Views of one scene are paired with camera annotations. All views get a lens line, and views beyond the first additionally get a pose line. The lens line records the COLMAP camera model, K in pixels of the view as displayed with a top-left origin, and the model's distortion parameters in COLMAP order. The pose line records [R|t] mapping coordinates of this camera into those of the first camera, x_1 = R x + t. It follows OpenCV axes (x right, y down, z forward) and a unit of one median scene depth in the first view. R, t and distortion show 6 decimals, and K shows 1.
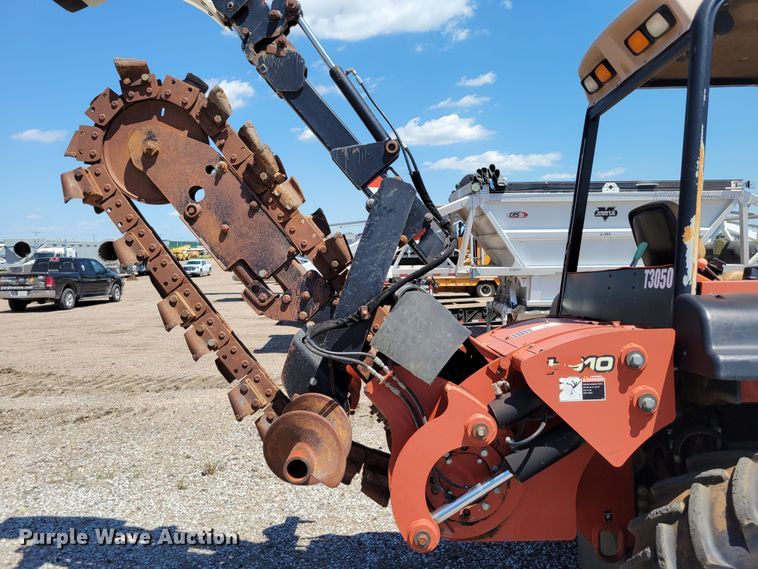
lens RADIAL K [[585.0, 0, 375.0], [0, 585.0, 280.0], [0, 0, 1]] dist [0.045683, -0.007382]
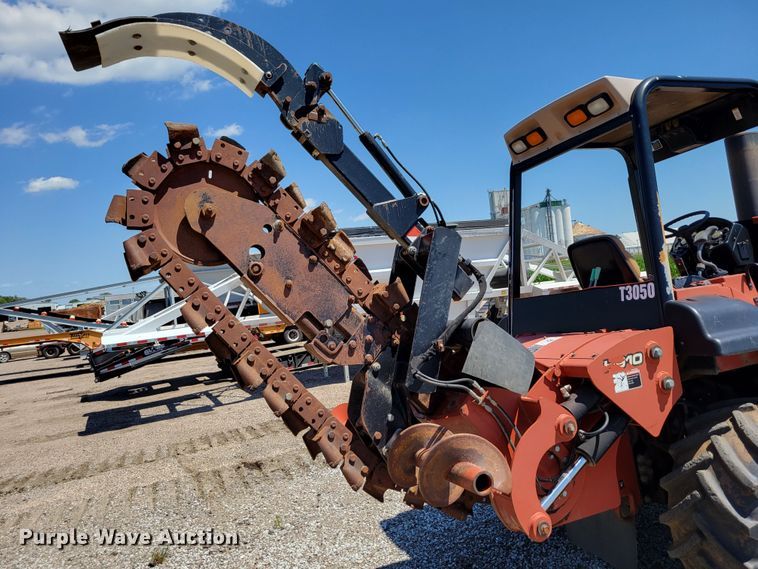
lens RADIAL K [[585.1, 0, 382.4], [0, 585.1, 276.6], [0, 0, 1]] dist [0.043006, -0.008218]
pose [[0.921759, -0.081164, 0.379174, -0.492480], [0.113340, 0.991539, -0.063282, -0.016255], [-0.370829, 0.101307, 0.923159, -0.013707]]
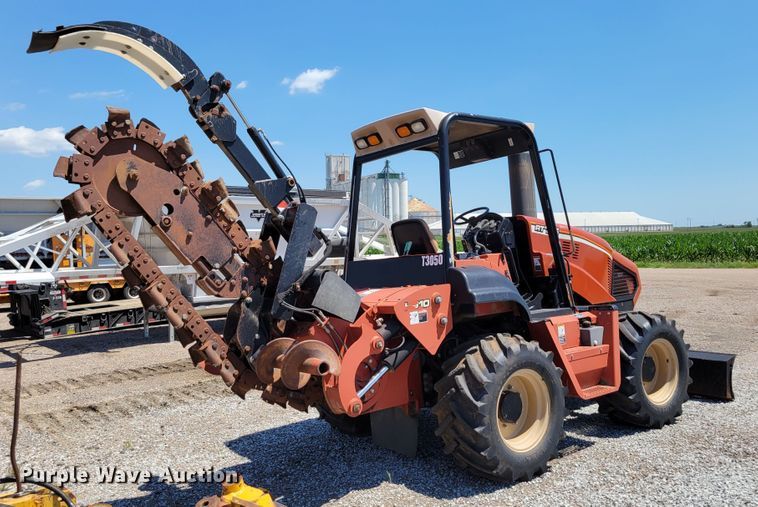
lens RADIAL K [[634.9, 0, 380.1], [0, 634.9, 245.7], [0, 0, 1]] dist [0.054089, -0.001240]
pose [[0.788034, -0.013879, 0.615475, -0.832638], [0.048255, 0.998062, -0.039277, 0.020507], [-0.613738, 0.060652, 0.787177, -0.472715]]
